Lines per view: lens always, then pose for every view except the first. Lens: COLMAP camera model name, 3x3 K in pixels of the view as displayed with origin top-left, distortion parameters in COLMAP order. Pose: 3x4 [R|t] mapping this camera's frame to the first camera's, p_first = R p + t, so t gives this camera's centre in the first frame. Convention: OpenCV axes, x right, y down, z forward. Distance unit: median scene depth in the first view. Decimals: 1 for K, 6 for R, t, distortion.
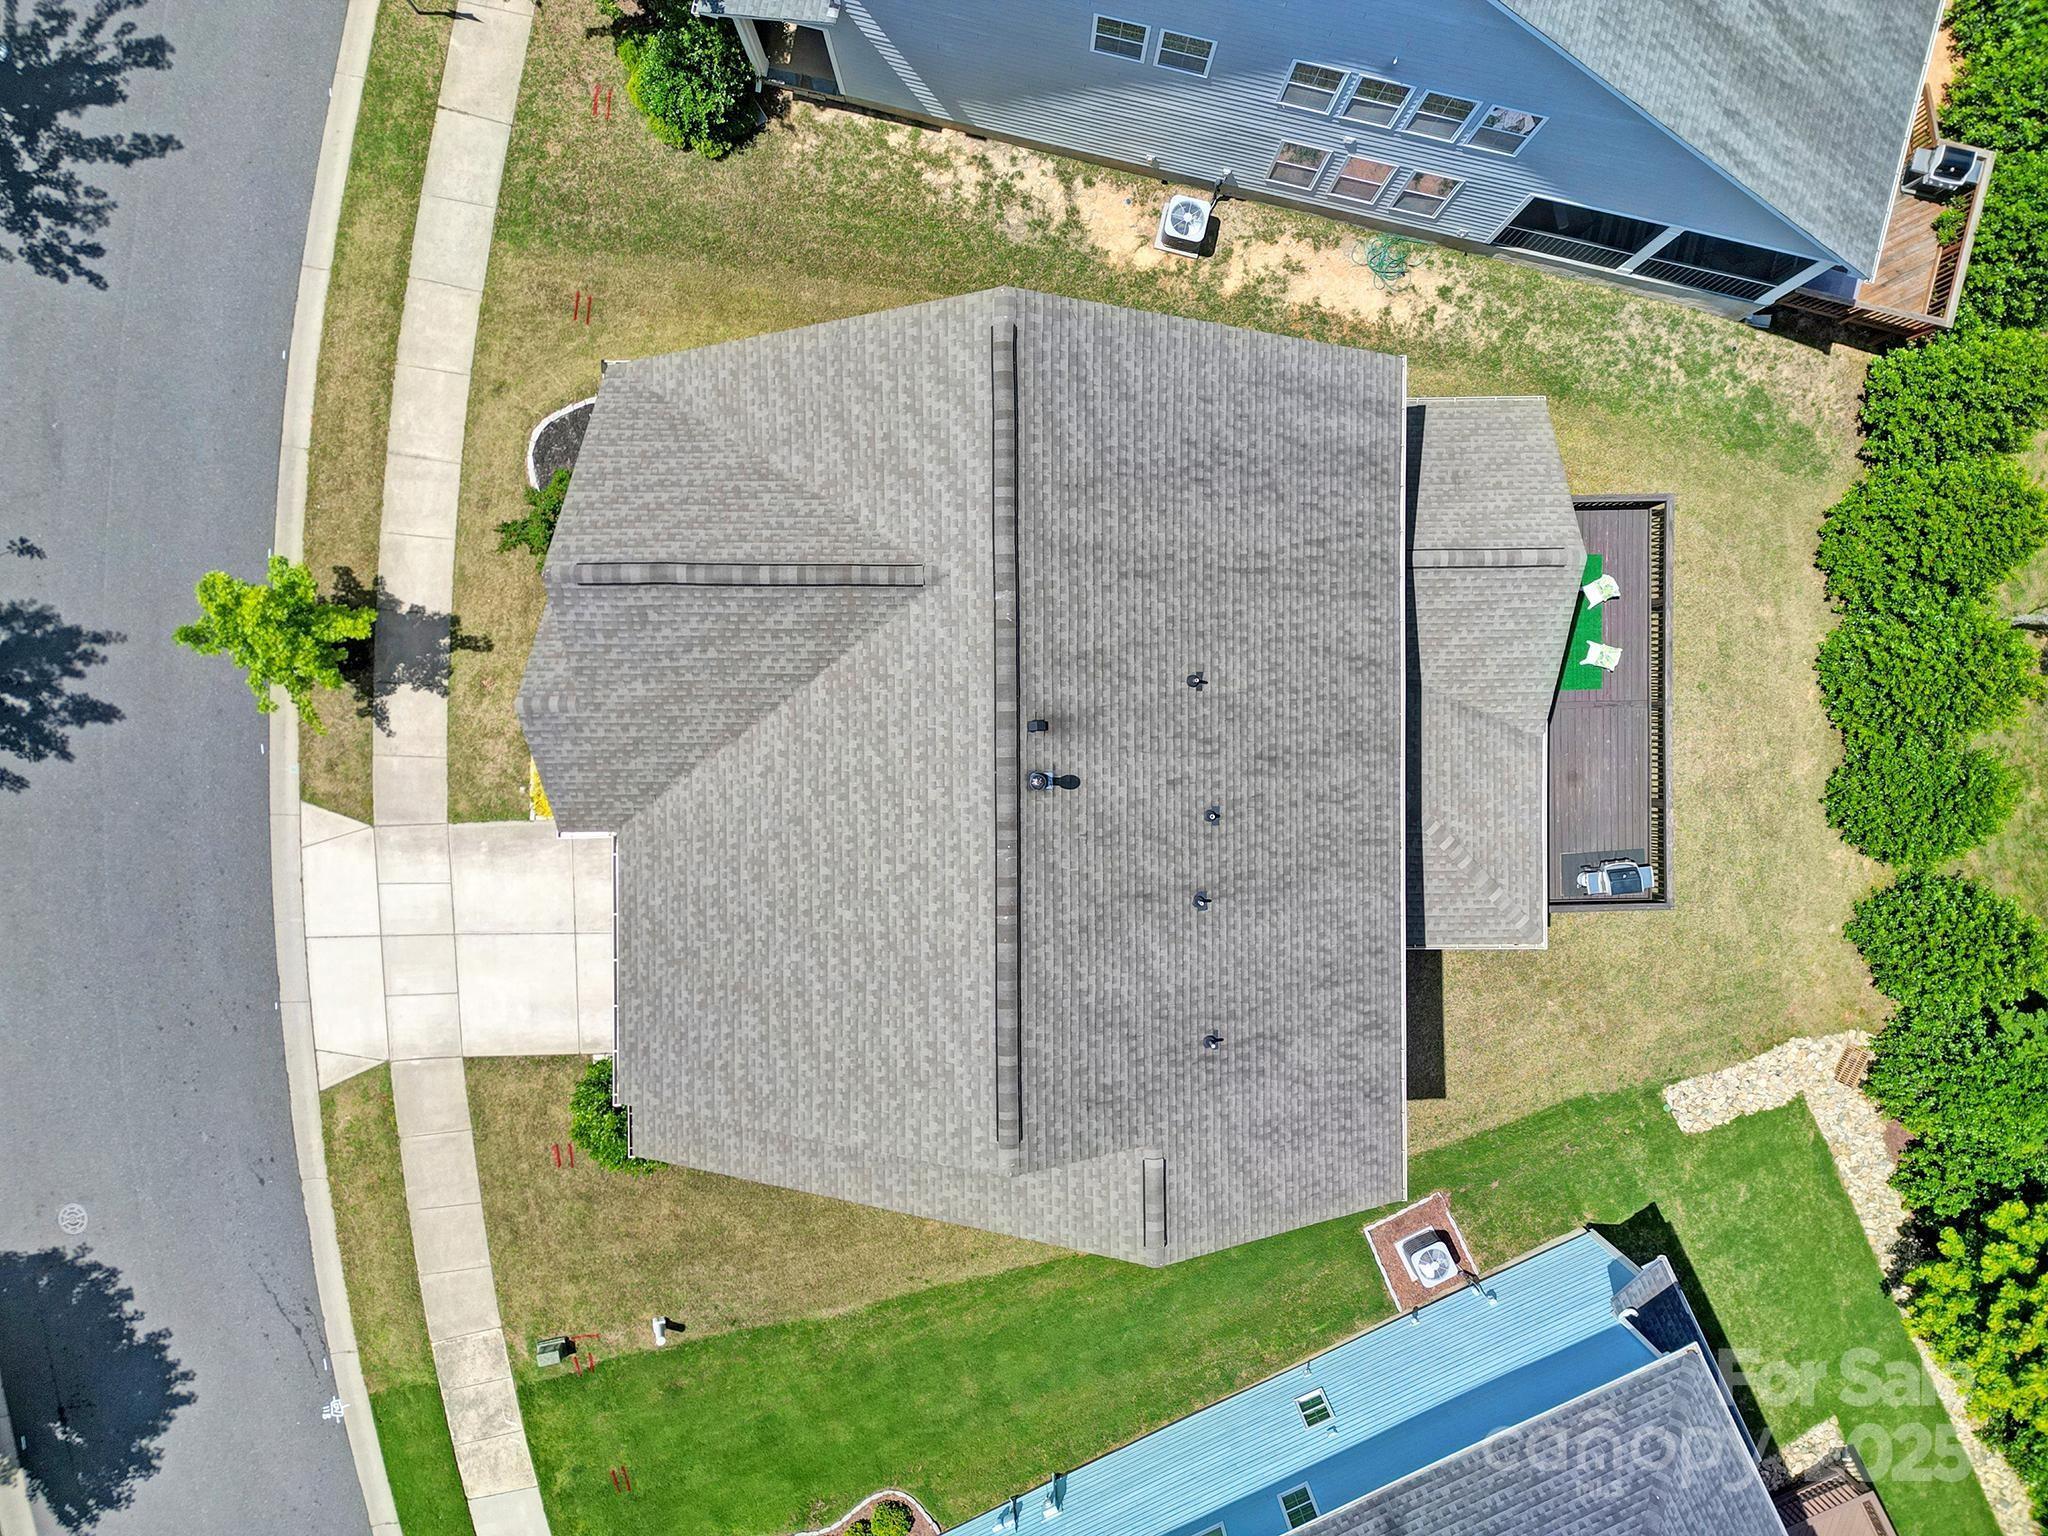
lens RADIAL K [[1423.4, 0, 1018.4], [0, 1423.4, 769.8], [0, 0, 1]] dist [0.082492, -0.102536]
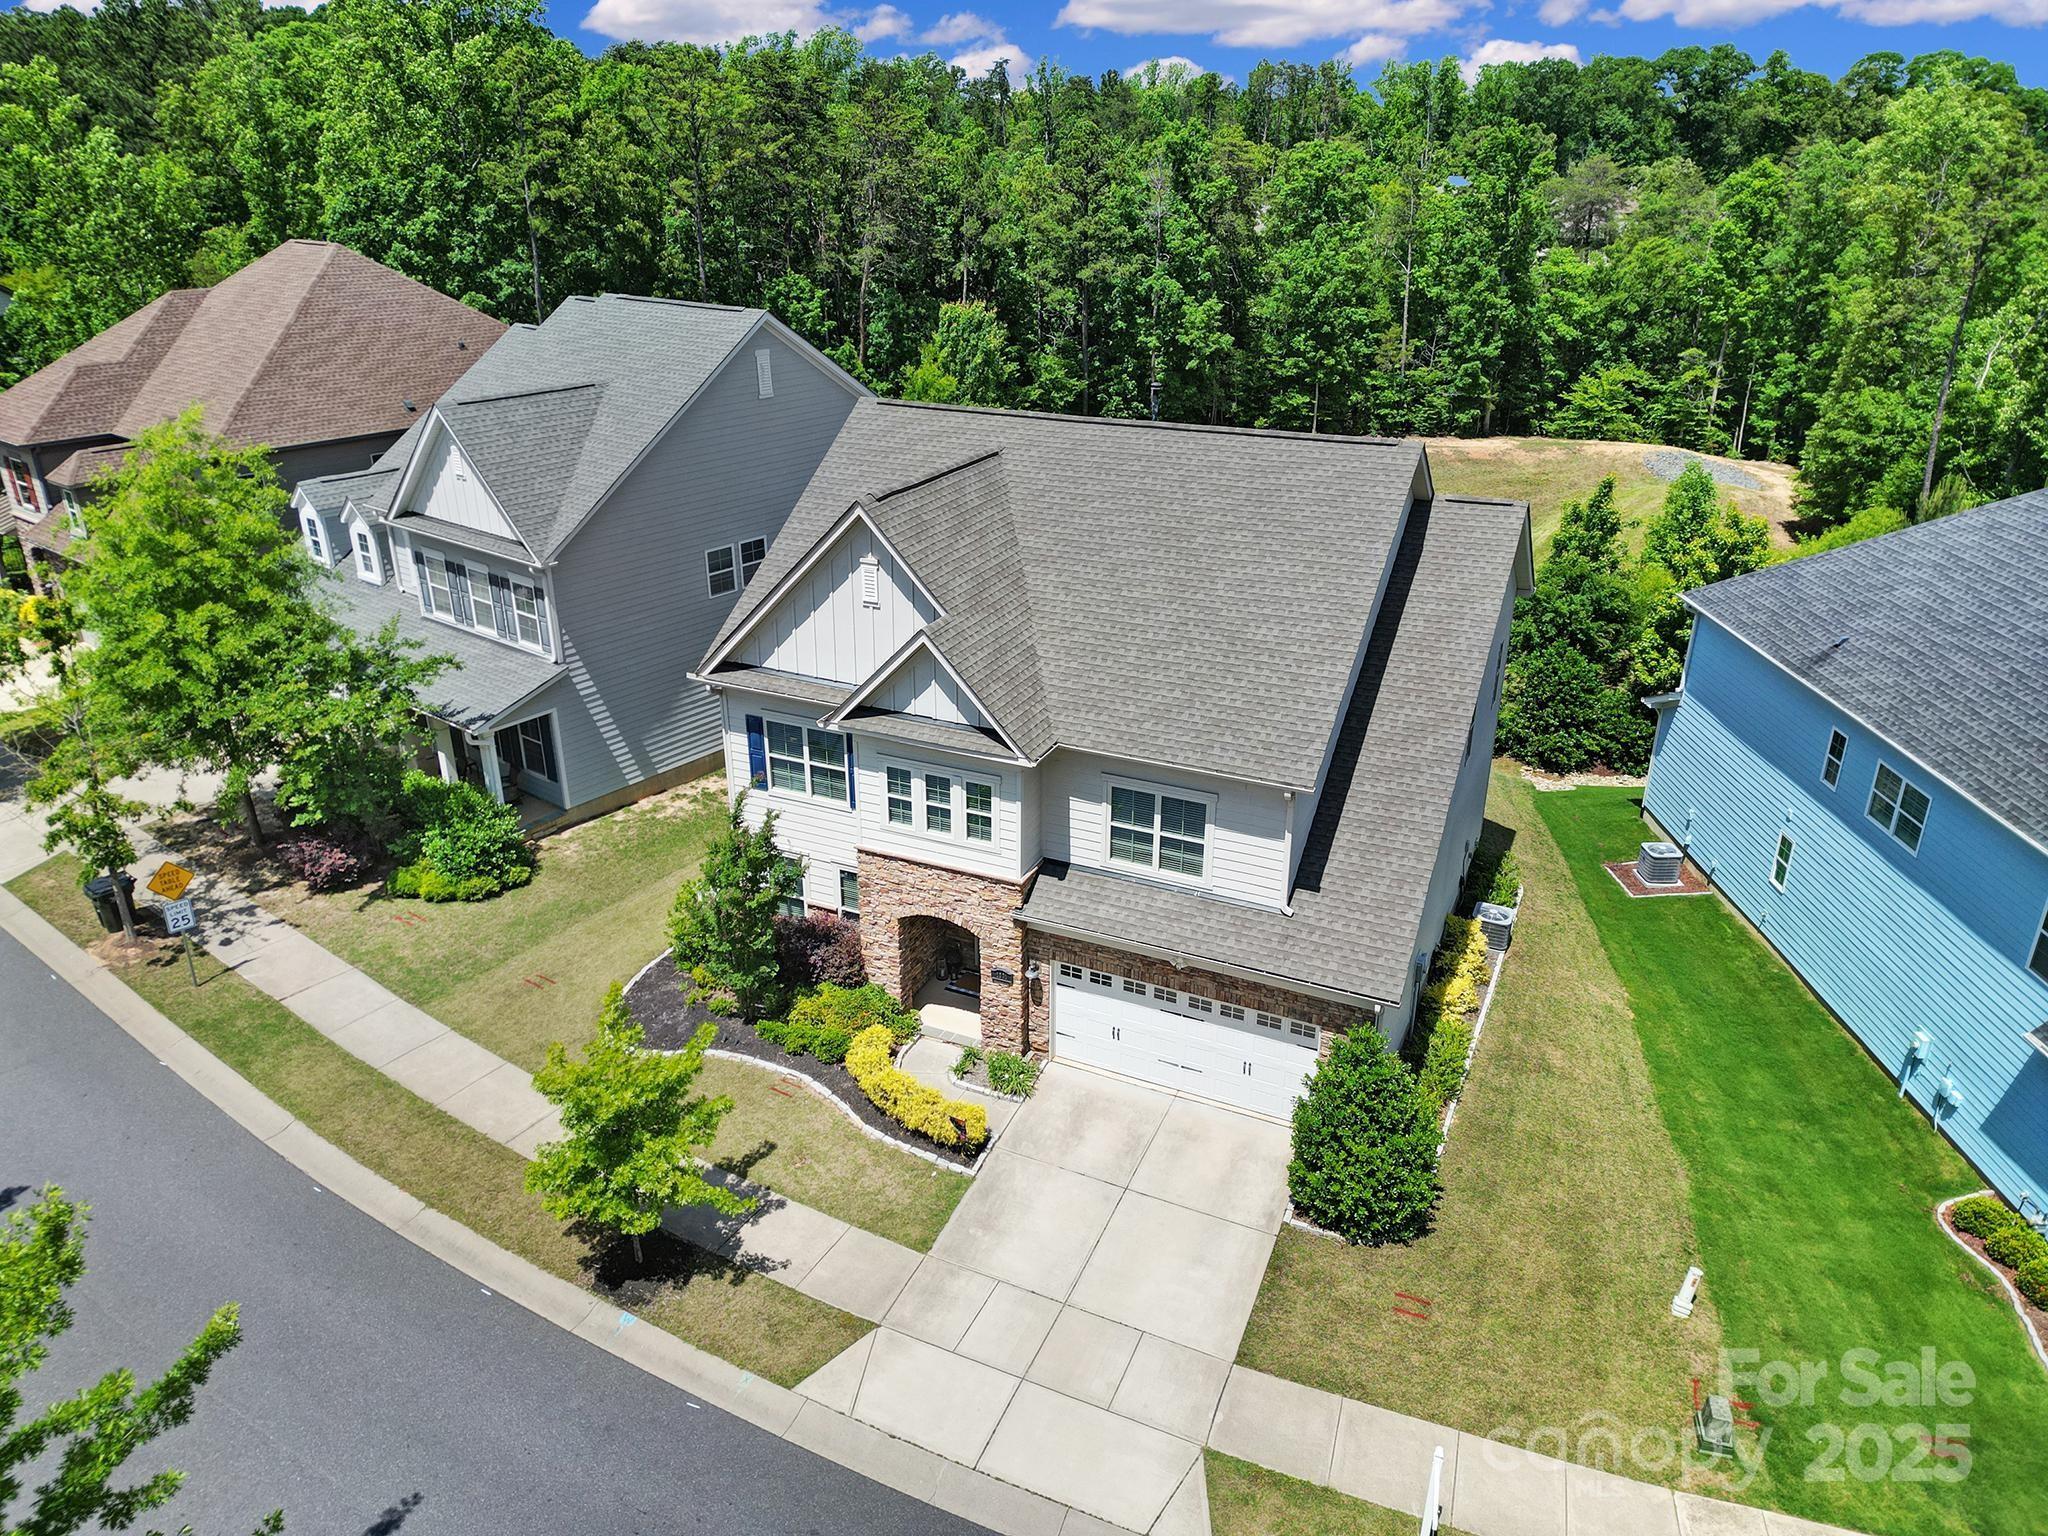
lens RADIAL K [[1441.9, 0, 1021.6], [0, 1441.9, 729.3], [0, 0, 1]] dist [0.034389, -0.001308]
pose [[0.437072, -0.362919, 0.822957, -0.898911], [0.898898, 0.144880, -0.413513, 0.354645], [0.030842, 0.920489, 0.389550, 0.459608]]
